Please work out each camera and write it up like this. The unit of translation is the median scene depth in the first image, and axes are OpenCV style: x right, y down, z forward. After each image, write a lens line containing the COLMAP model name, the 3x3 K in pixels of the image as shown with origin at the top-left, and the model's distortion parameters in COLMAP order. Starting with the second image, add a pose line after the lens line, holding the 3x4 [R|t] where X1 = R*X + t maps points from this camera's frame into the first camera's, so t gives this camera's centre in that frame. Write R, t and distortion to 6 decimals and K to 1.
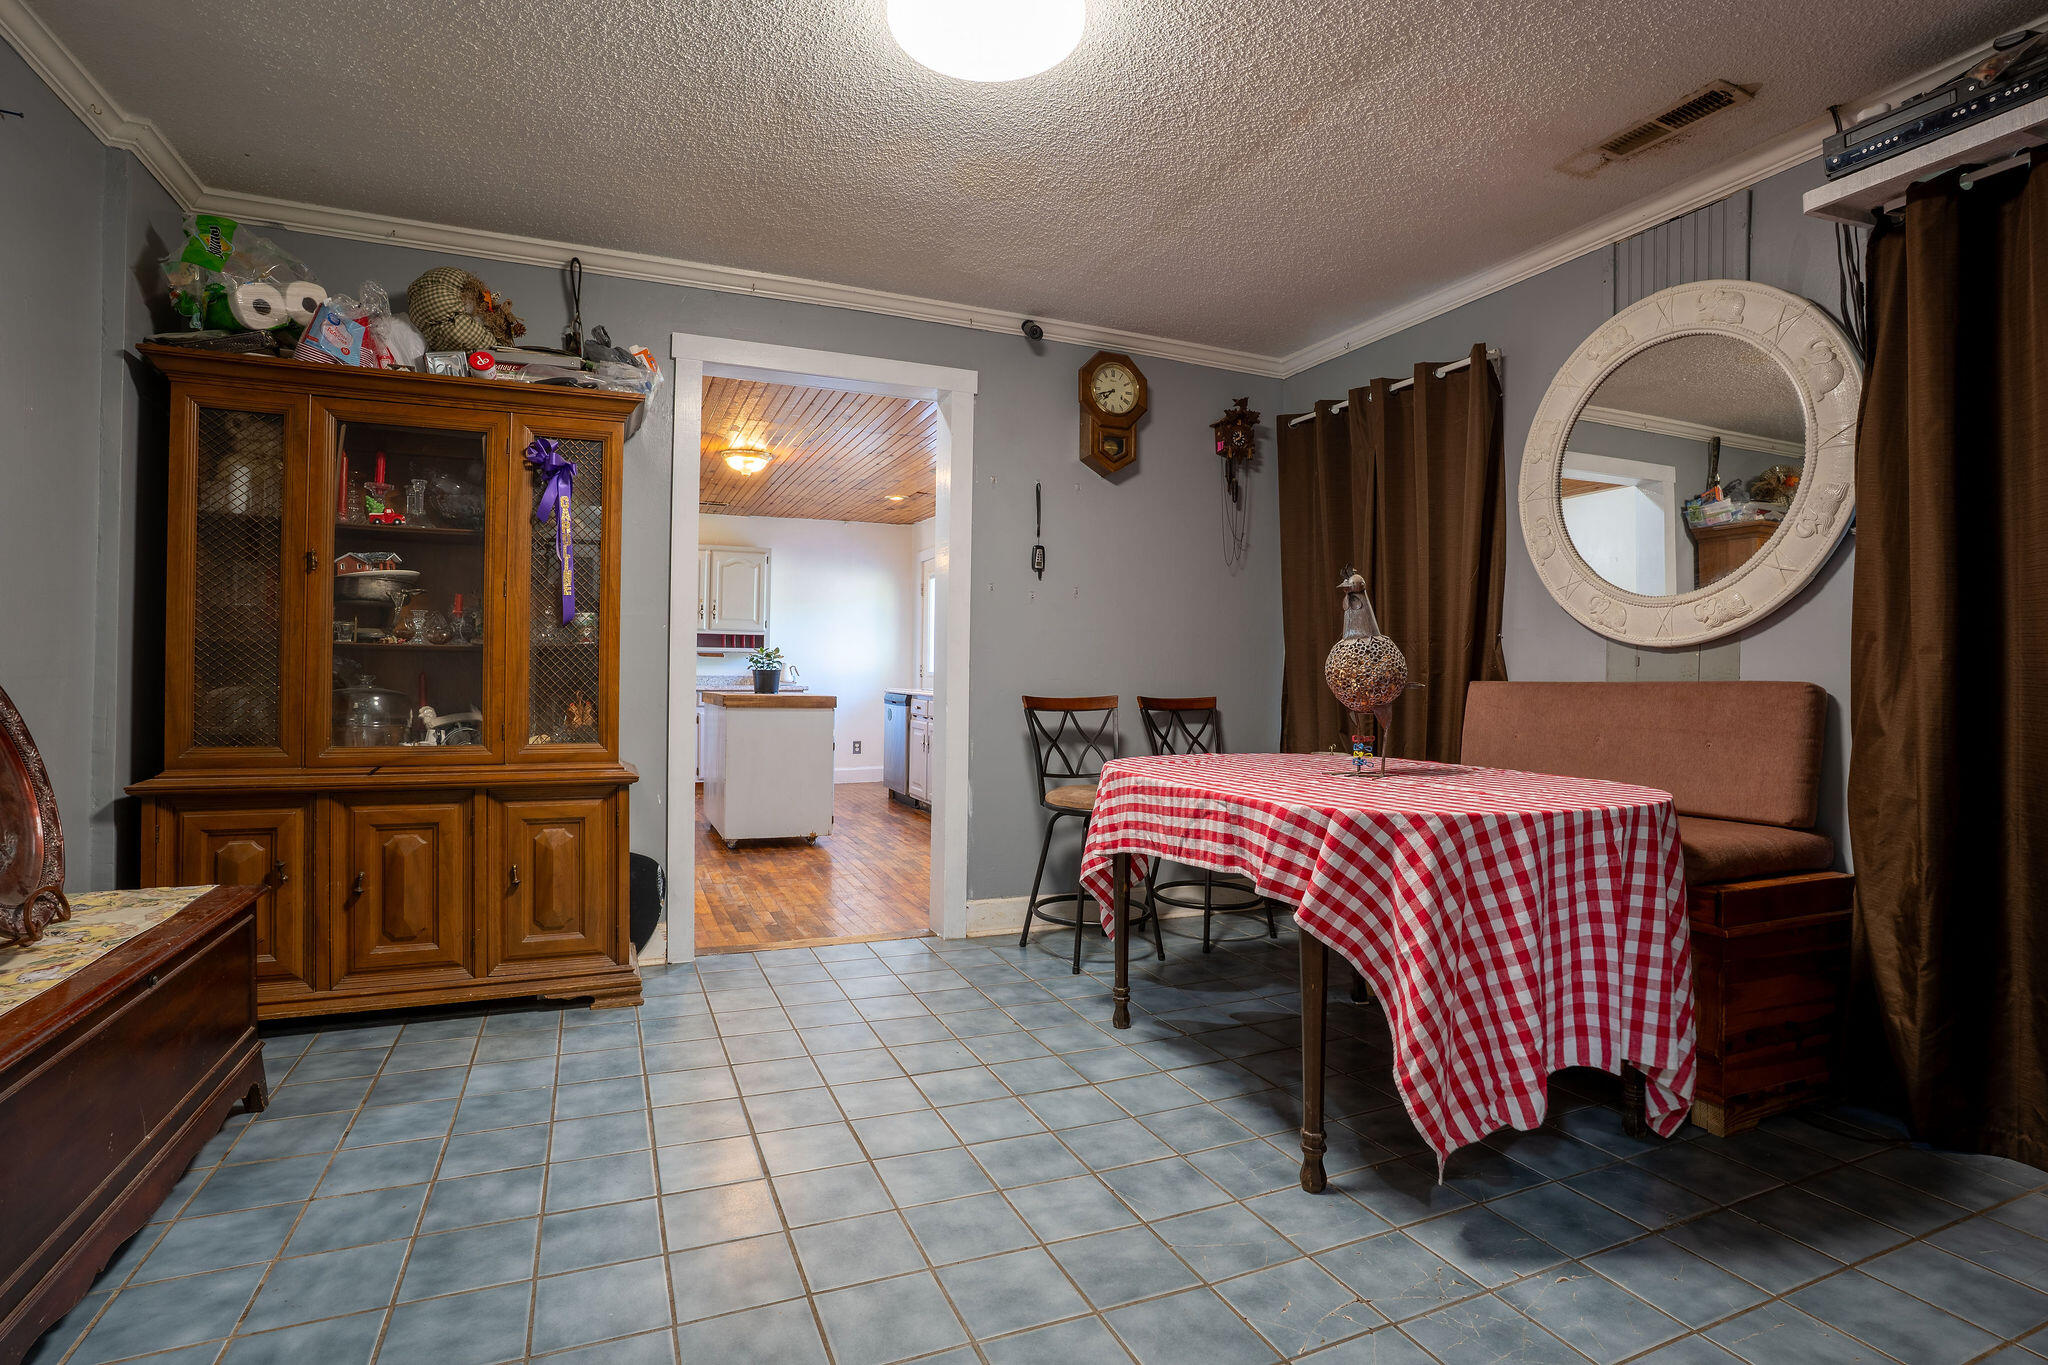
lens RADIAL K [[1019.3, 0, 1016.0], [0, 1019.3, 672.0], [0, 0, 1]] dist [-0.086981, 0.042456]
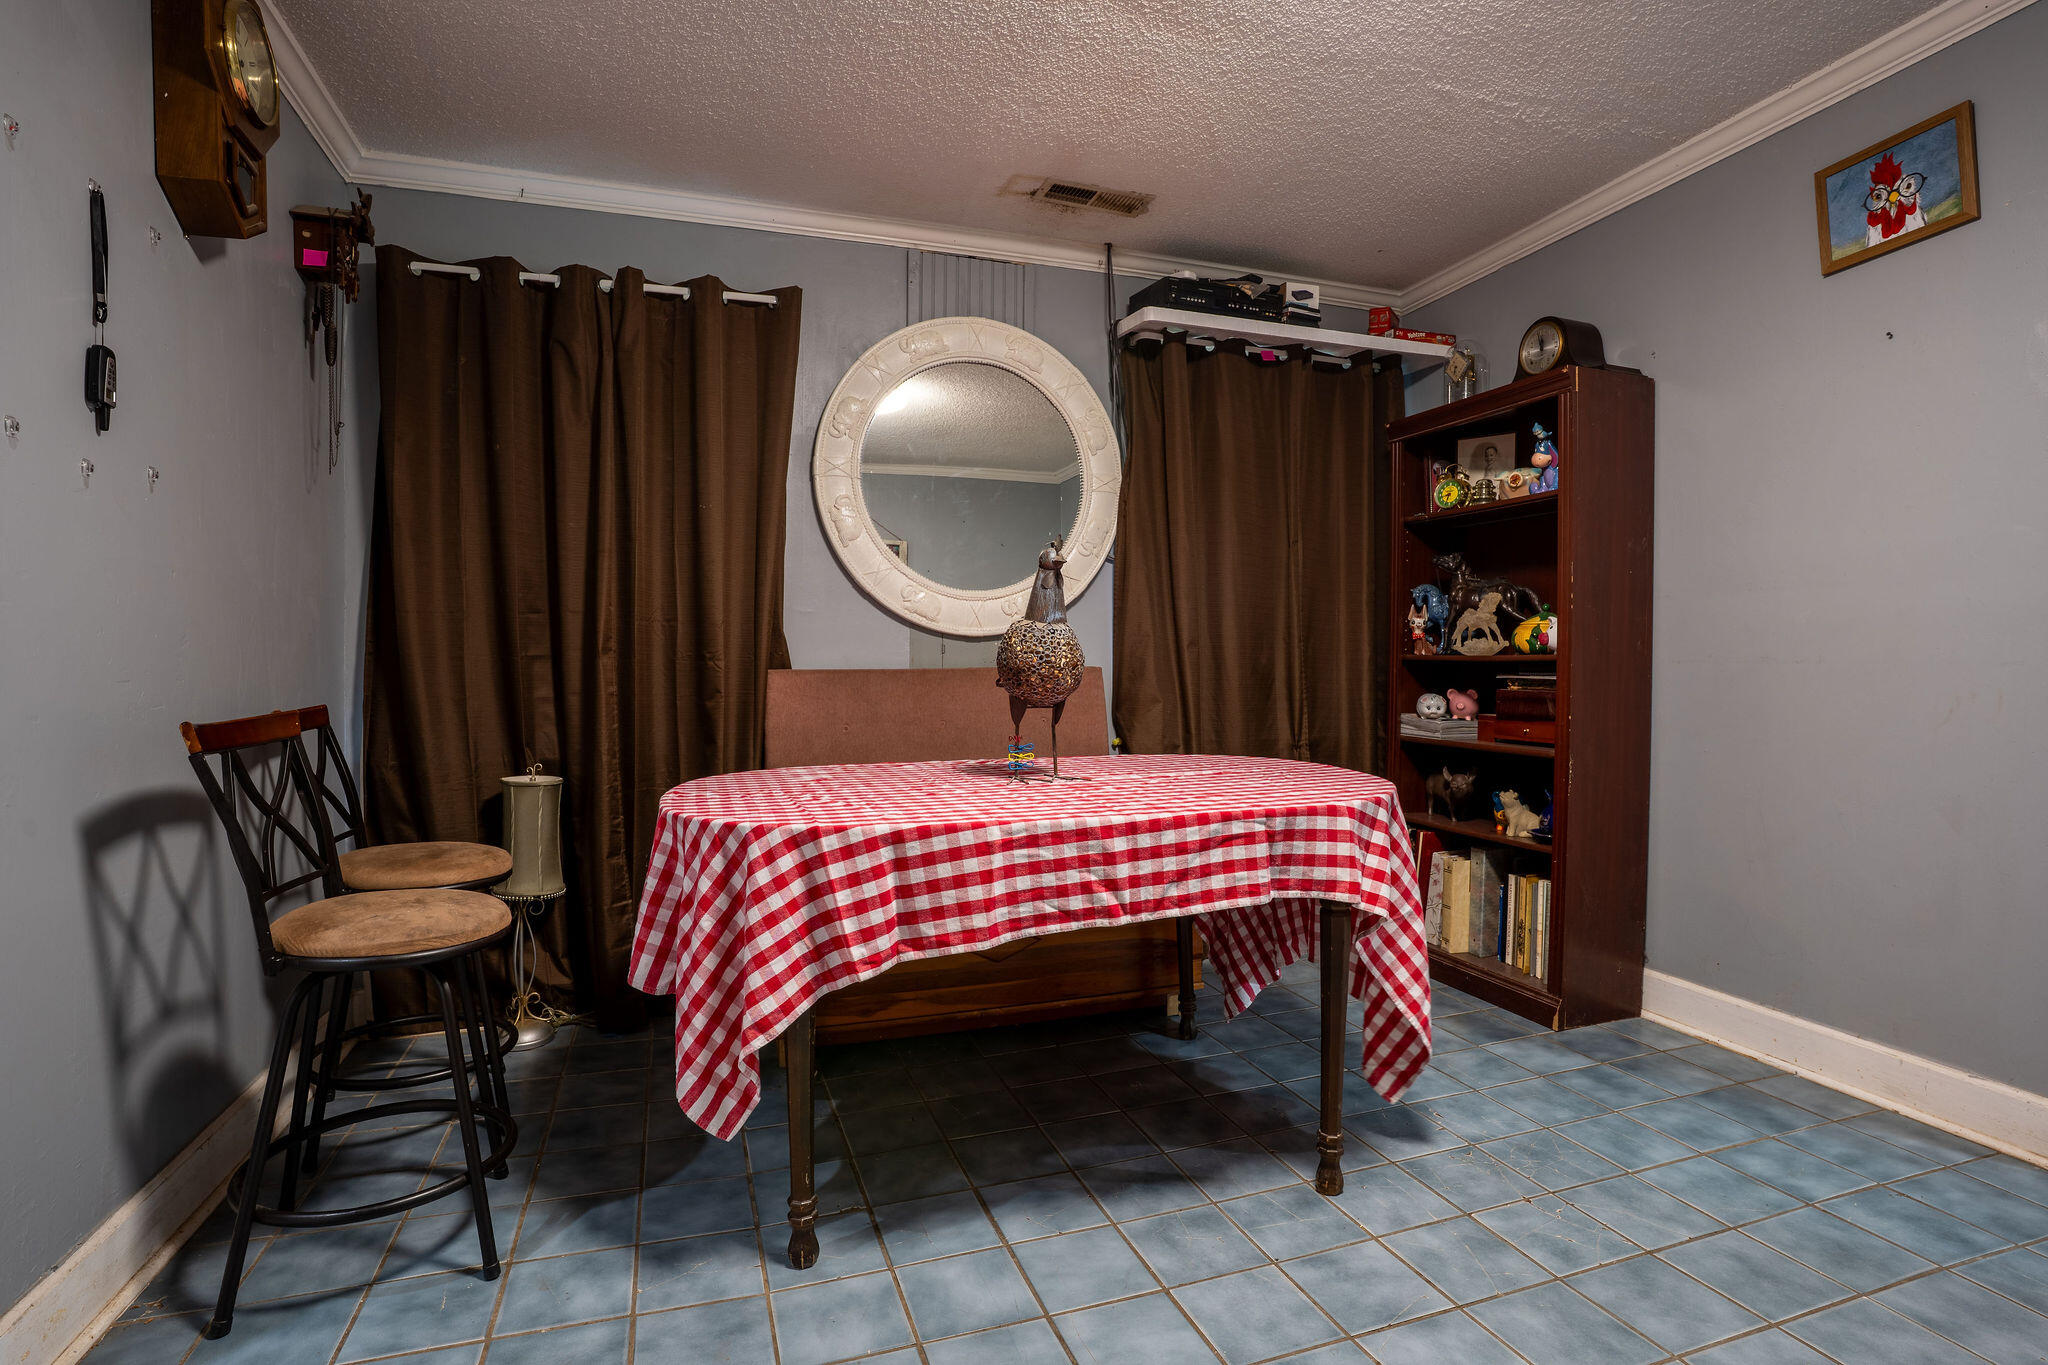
lens RADIAL K [[1019.3, 0, 1016.0], [0, 1019.3, 672.0], [0, 0, 1]] dist [-0.086981, 0.042456]
pose [[0.065242, -0.016190, 0.997738, -0.590219], [-0.000289, 0.999868, 0.016243, -0.004870], [-0.997869, -0.001348, 0.065229, 1.072494]]
